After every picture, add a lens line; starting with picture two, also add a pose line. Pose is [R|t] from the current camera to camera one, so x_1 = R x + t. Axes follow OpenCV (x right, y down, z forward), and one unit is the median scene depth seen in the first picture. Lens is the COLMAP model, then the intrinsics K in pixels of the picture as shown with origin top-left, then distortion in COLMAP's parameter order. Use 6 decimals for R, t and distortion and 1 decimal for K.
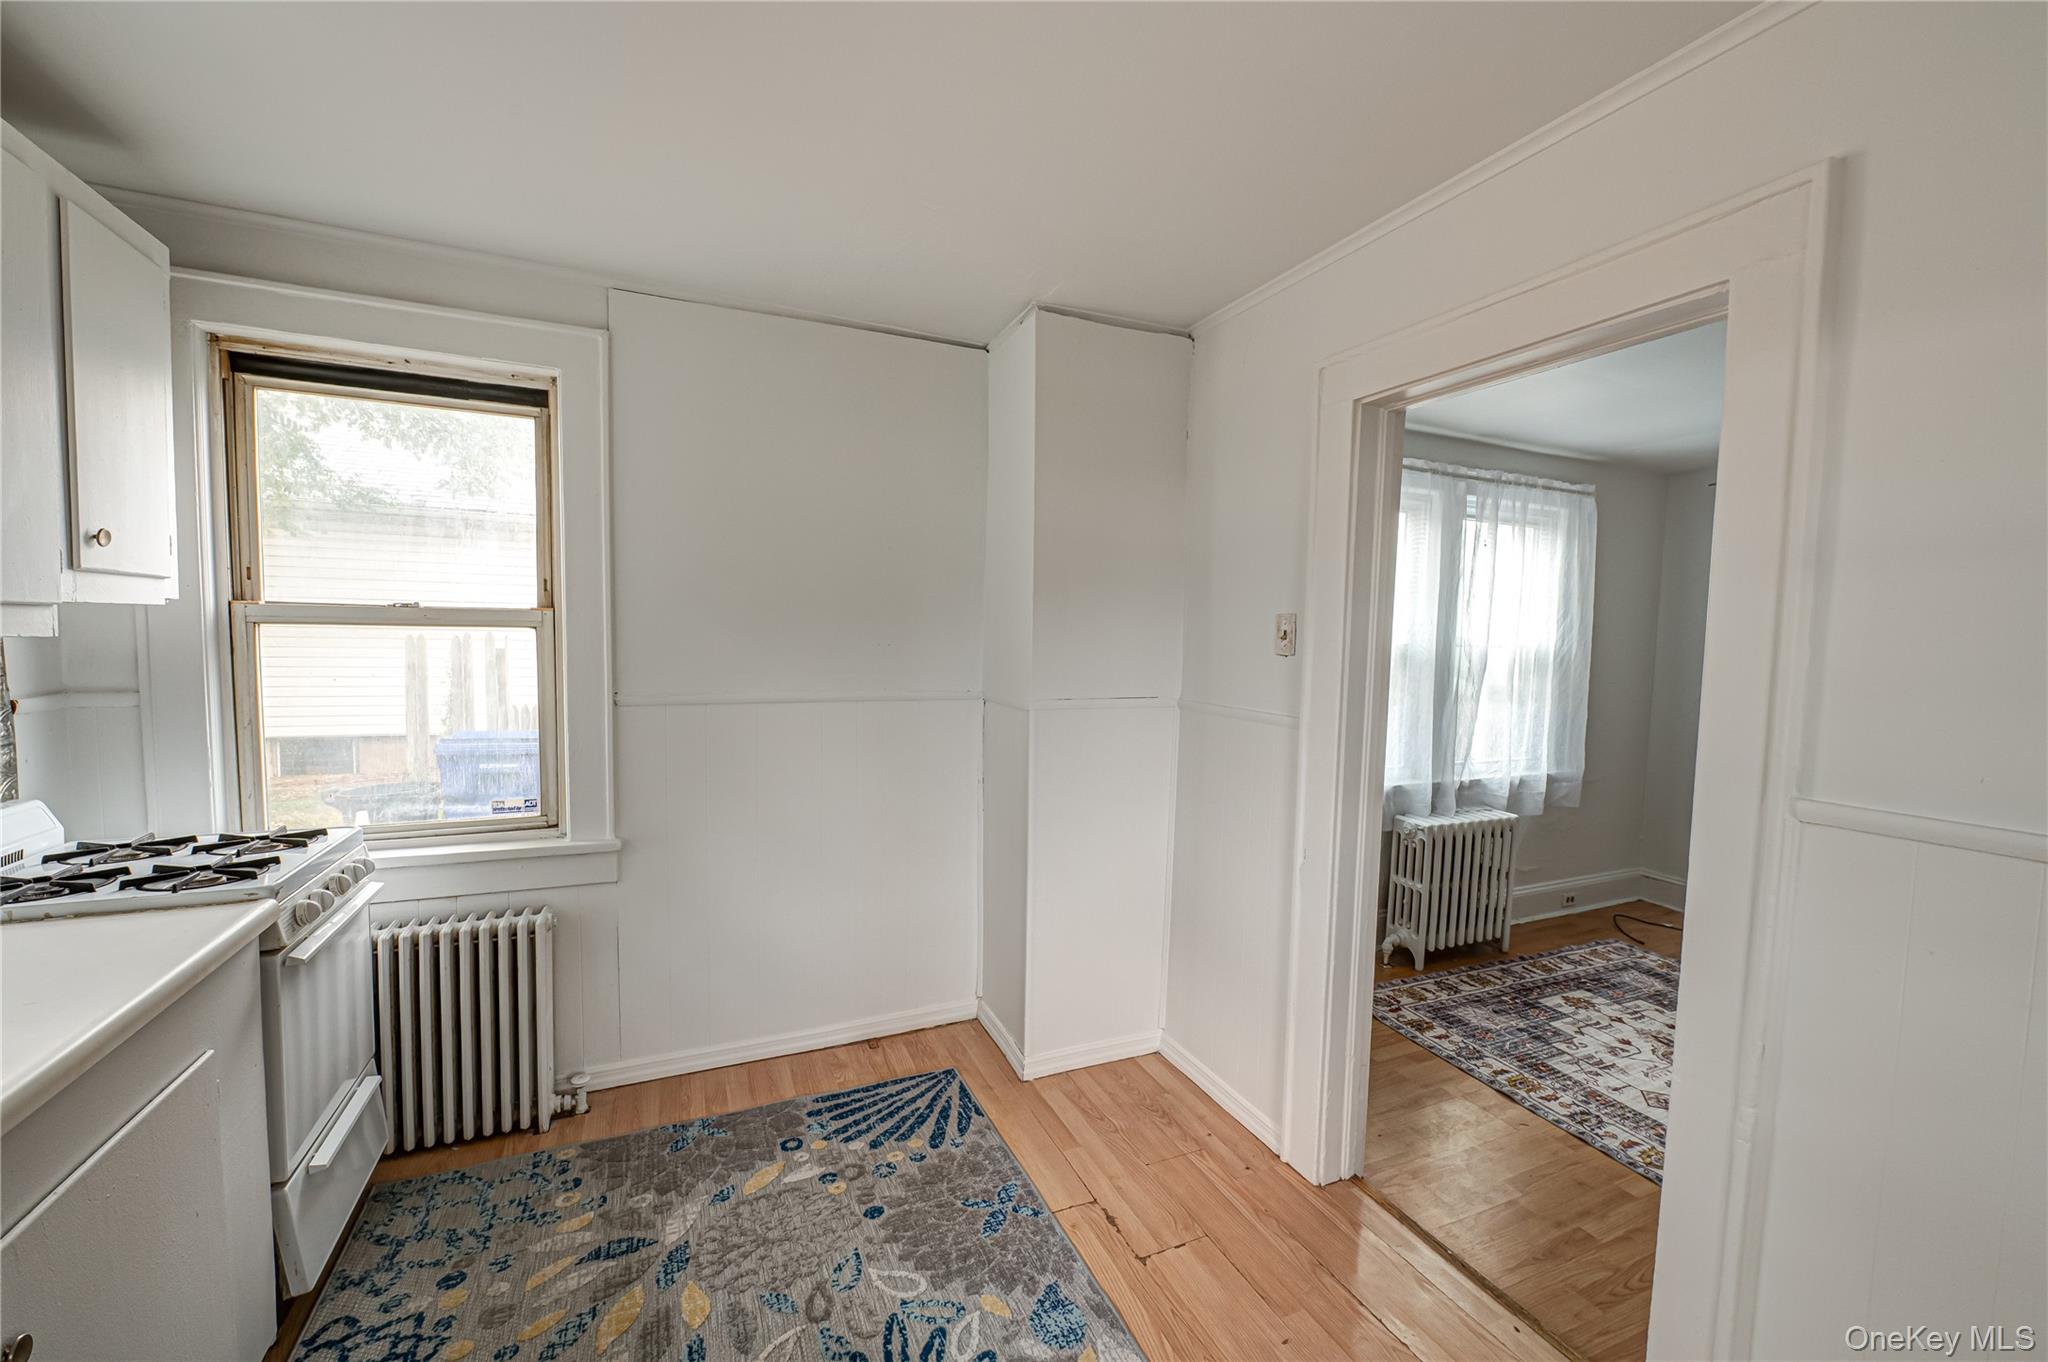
lens RADIAL K [[804.3, 0, 1031.8], [0, 804.3, 688.8], [0, 0, 1]] dist [-0.008083, -0.000547]
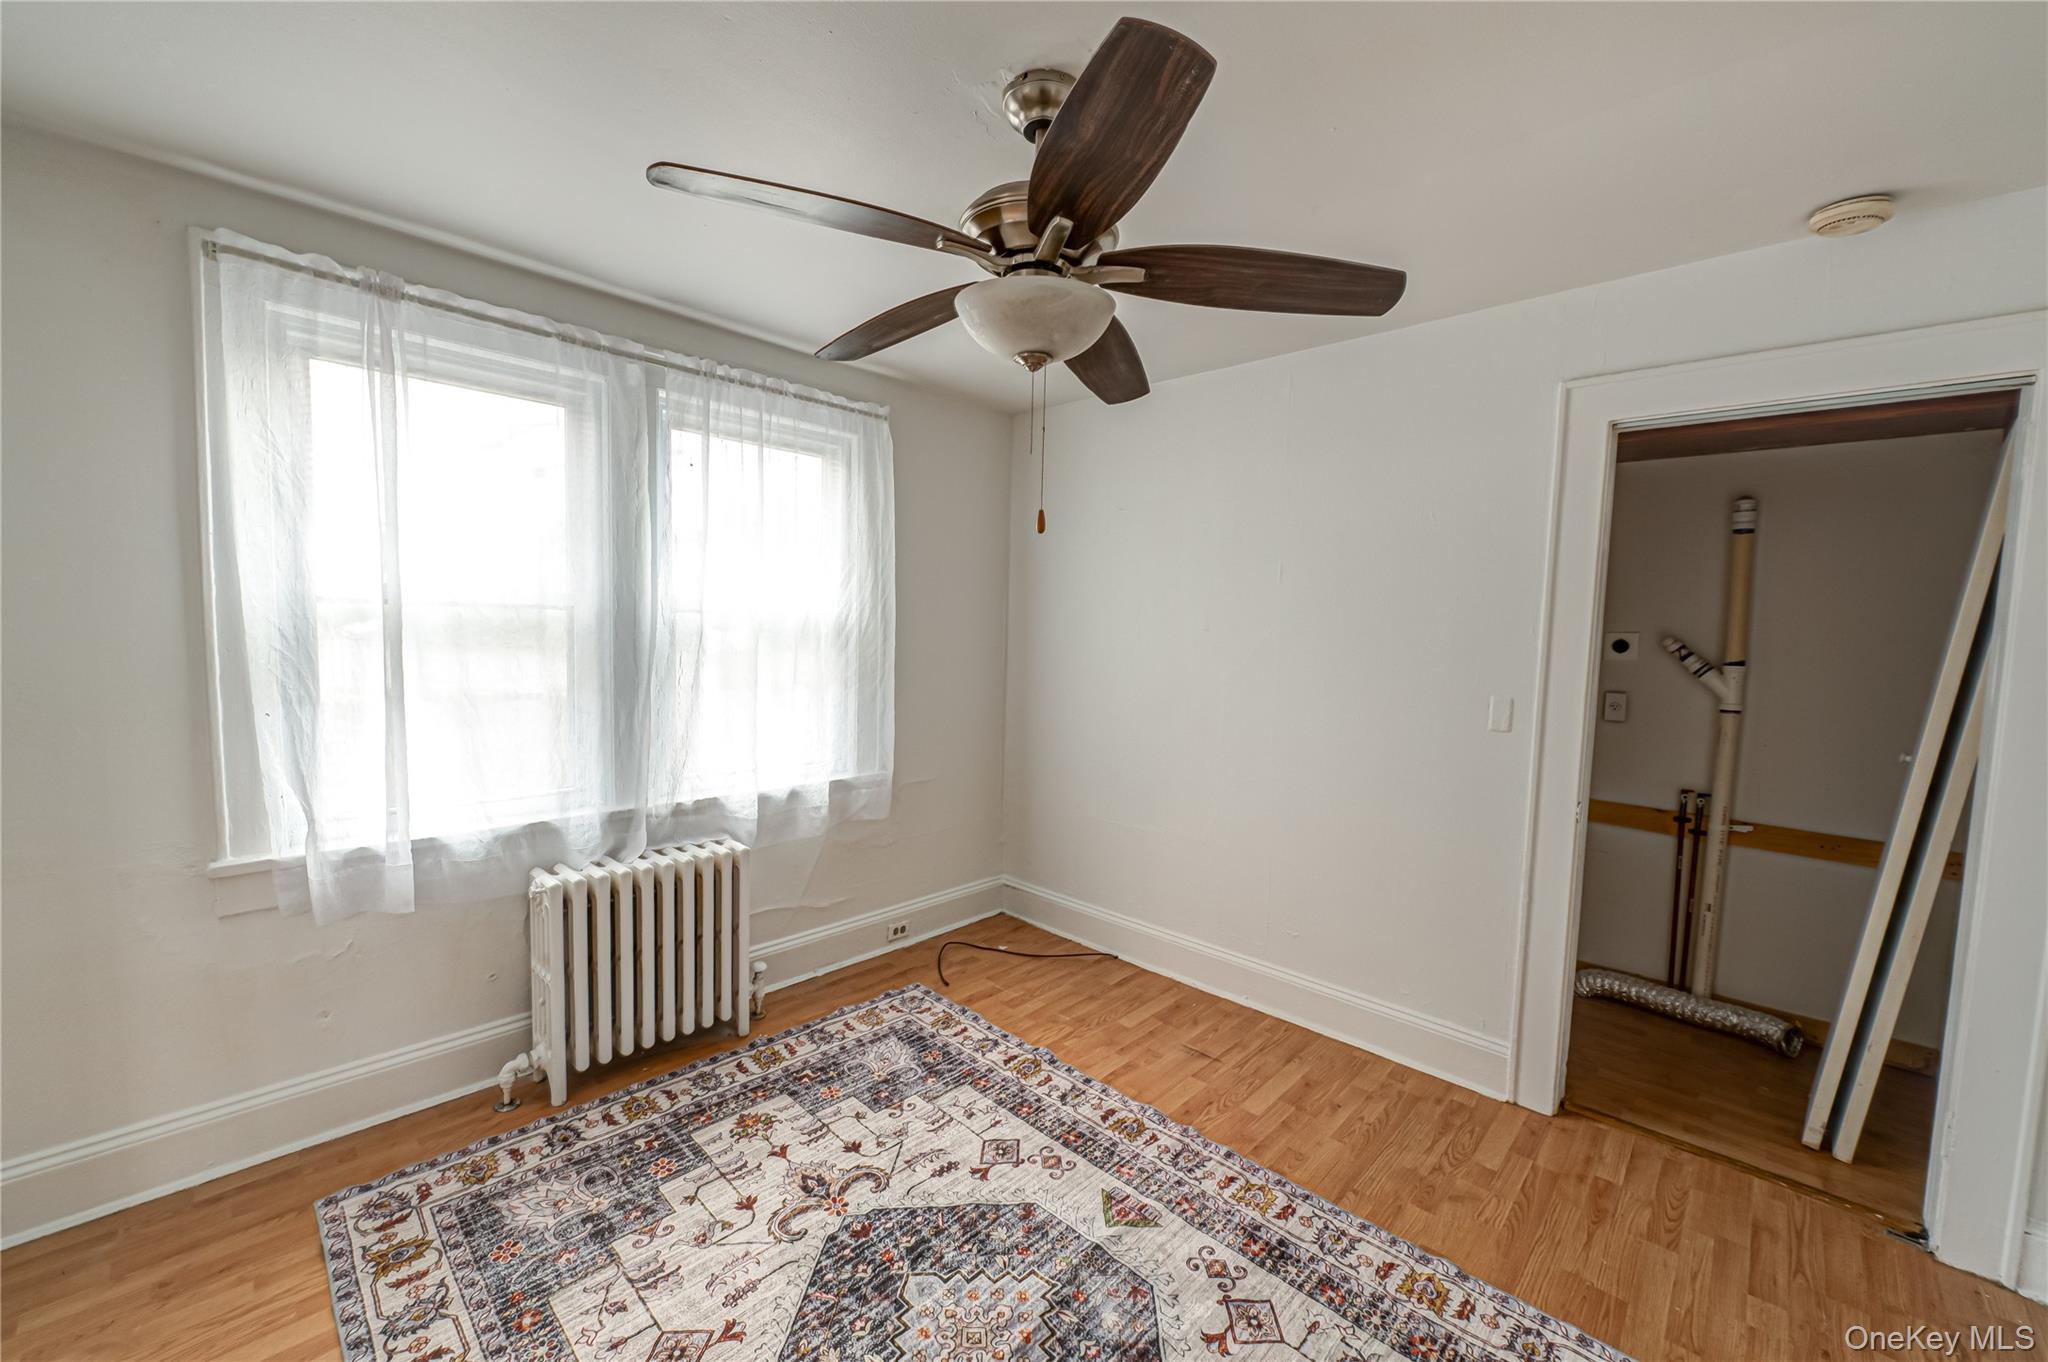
lens RADIAL K [[804.3, 0, 1031.8], [0, 804.3, 688.8], [0, 0, 1]] dist [-0.008083, -0.000547]
pose [[0.919661, -0.027861, 0.391724, 0.592395], [0.020778, 0.999535, 0.022311, 0.006249], [-0.392163, -0.012379, 0.919812, 0.254200]]
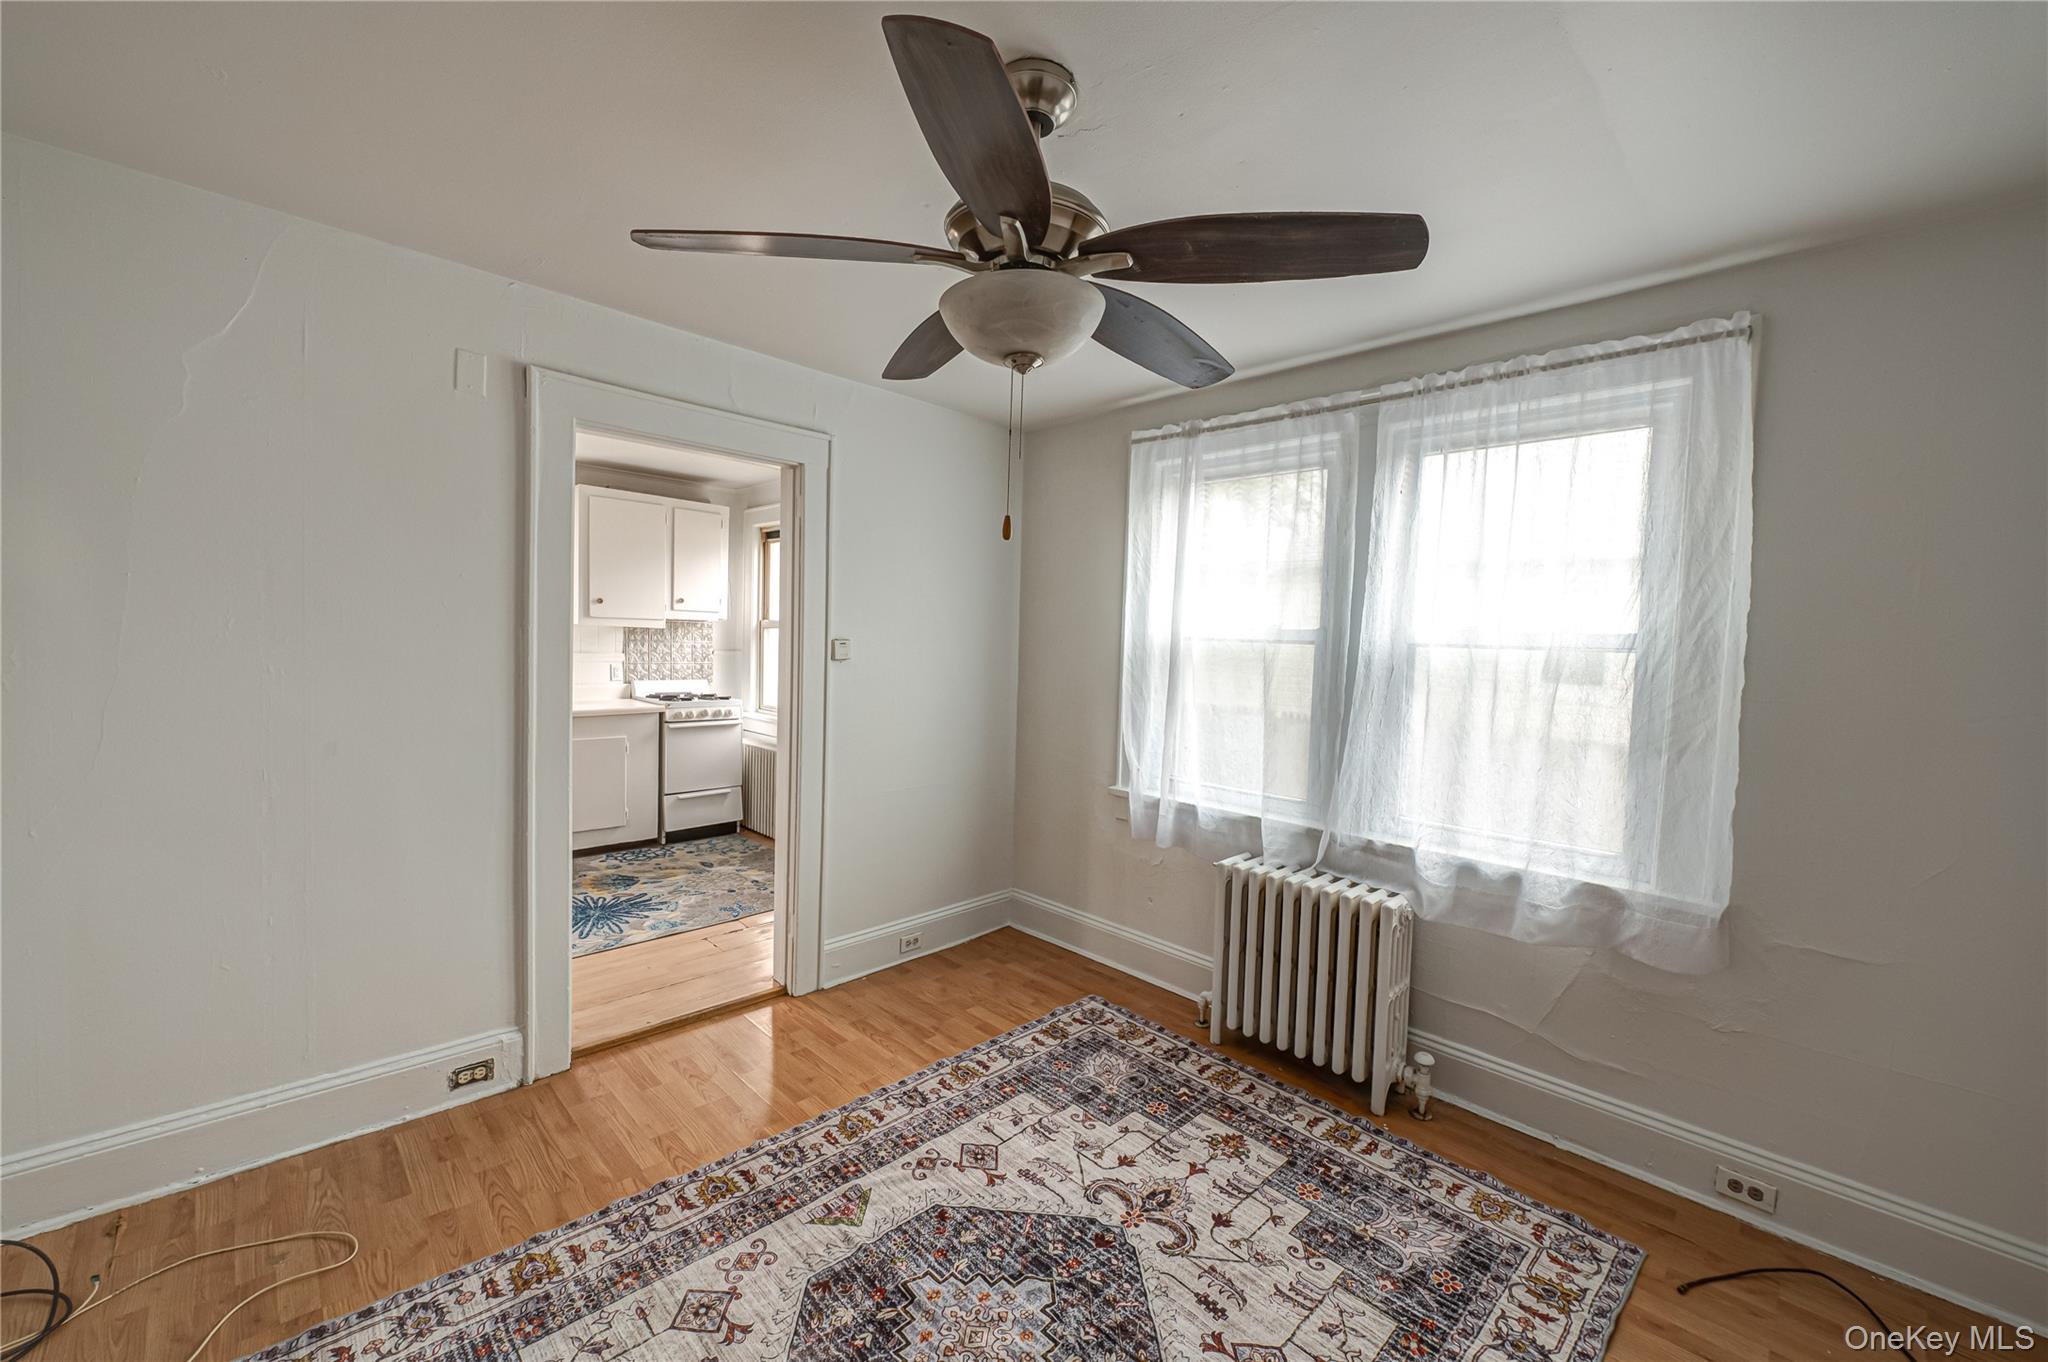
lens RADIAL K [[804.3, 0, 1031.8], [0, 804.3, 688.8], [0, 0, 1]] dist [-0.008083, -0.000547]
pose [[0.357077, 0.047719, -0.932855, 1.152314], [-0.088725, 0.995911, 0.016982, -0.000045], [0.929852, 0.076703, 0.359851, 0.513722]]
